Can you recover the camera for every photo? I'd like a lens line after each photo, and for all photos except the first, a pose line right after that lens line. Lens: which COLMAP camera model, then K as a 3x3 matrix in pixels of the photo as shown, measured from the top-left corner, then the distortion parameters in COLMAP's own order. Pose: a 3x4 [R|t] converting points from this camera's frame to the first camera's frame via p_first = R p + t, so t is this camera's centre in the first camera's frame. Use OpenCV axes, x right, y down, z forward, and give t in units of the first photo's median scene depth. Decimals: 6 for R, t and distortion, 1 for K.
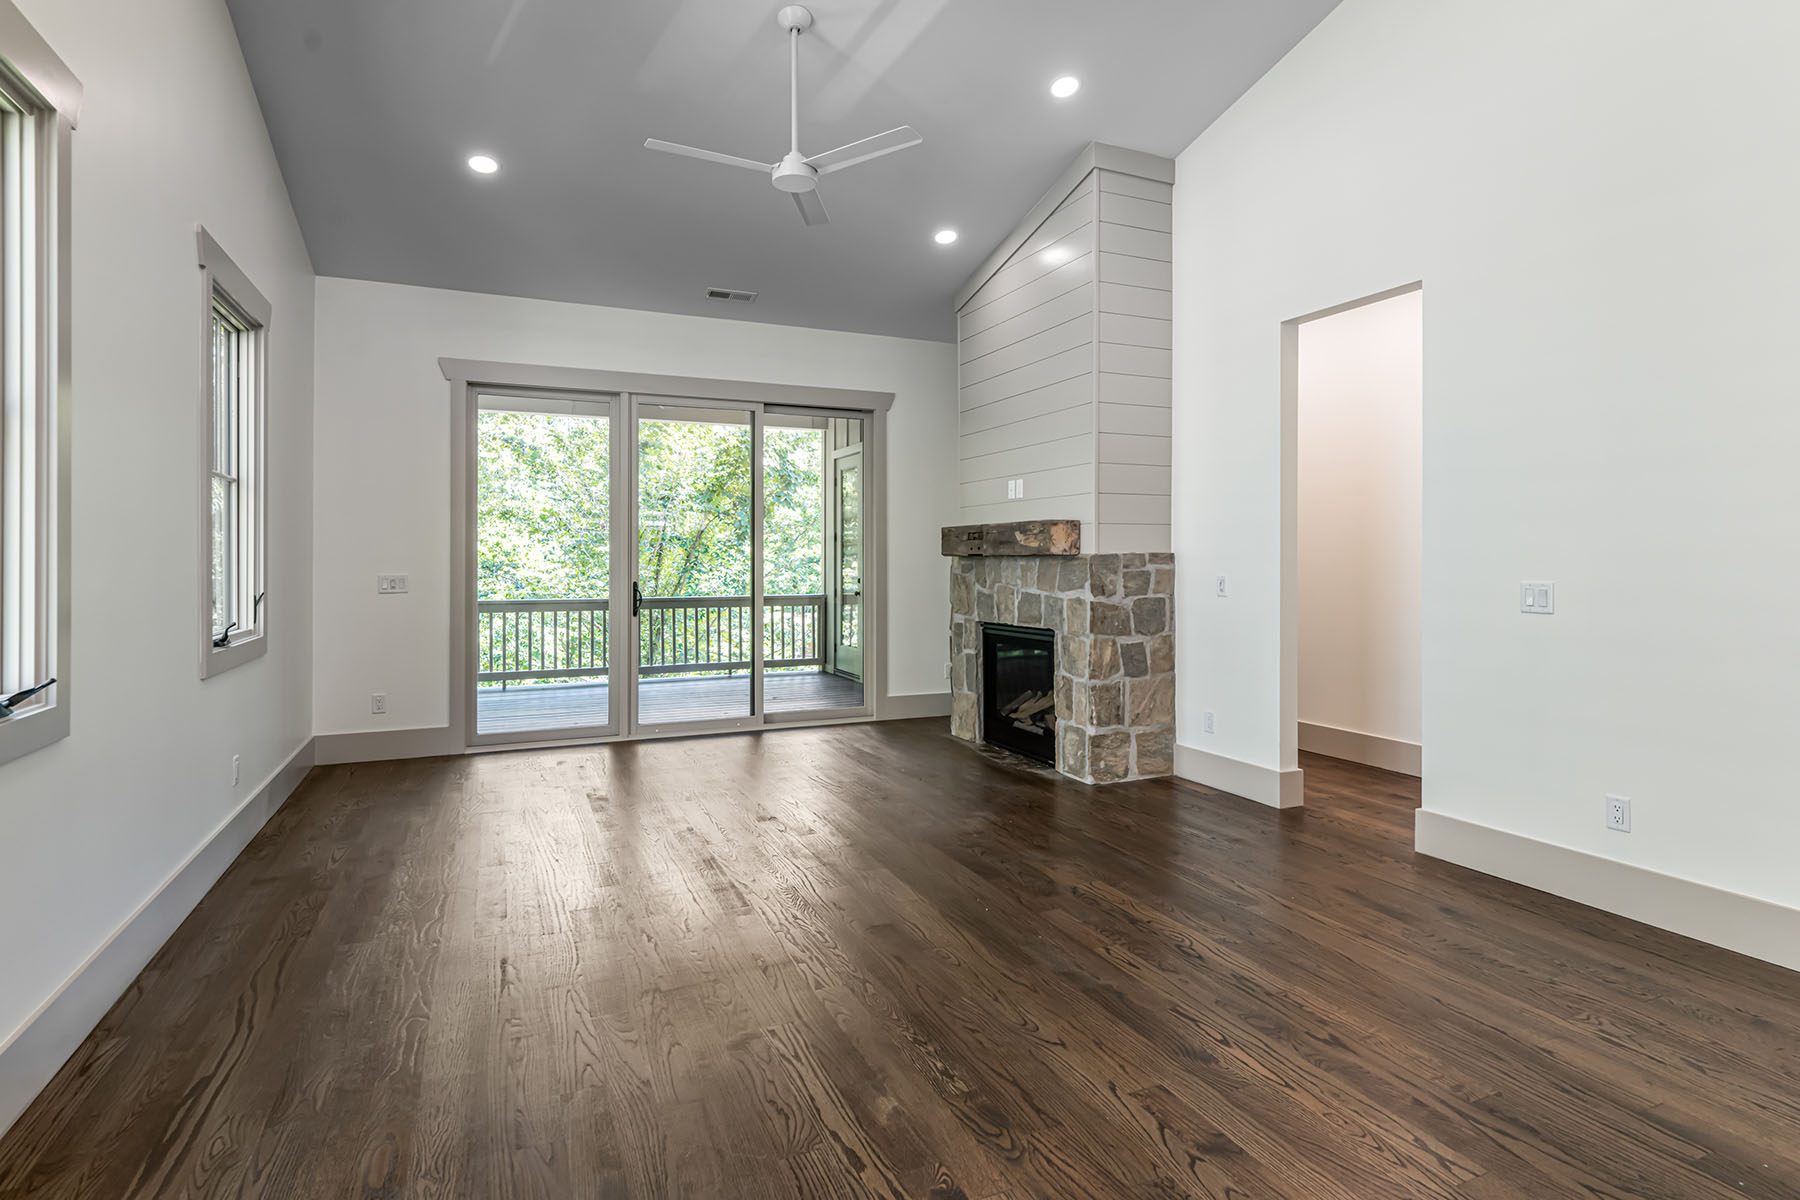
lens RADIAL K [[922.4, 0, 900.3], [0, 922.4, 562.8], [0, 0, 1]] dist [0.002368, 0.000261]
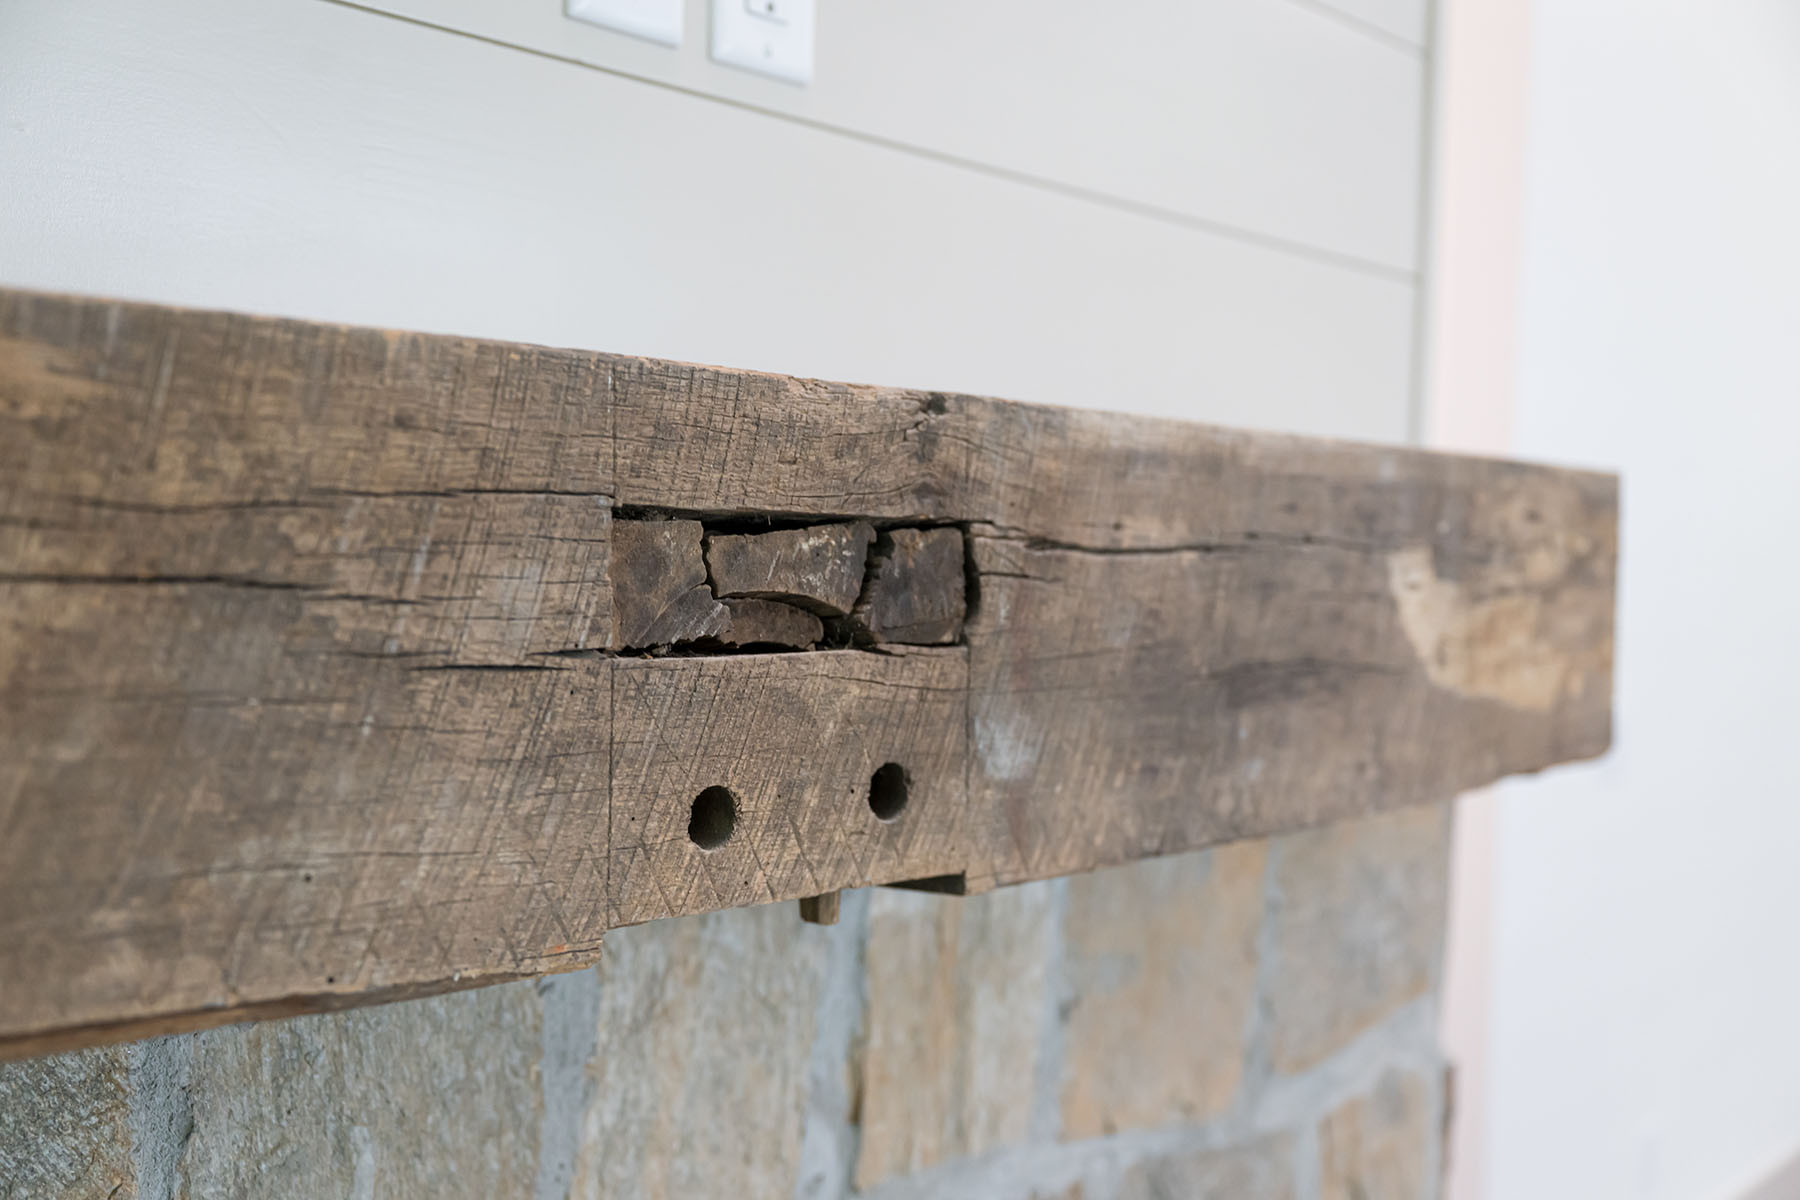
lens RADIAL K [[2251.5, 0, 900.0], [0, 2251.5, 600.0], [0, 0, 1]] dist [0.001210, 0.001033]
pose [[-0.483783, -0.045007, 0.874030, -0.044297], [-0.030948, 0.998932, 0.034309, -0.035210], [-0.874641, -0.010451, -0.484659, 1.147470]]
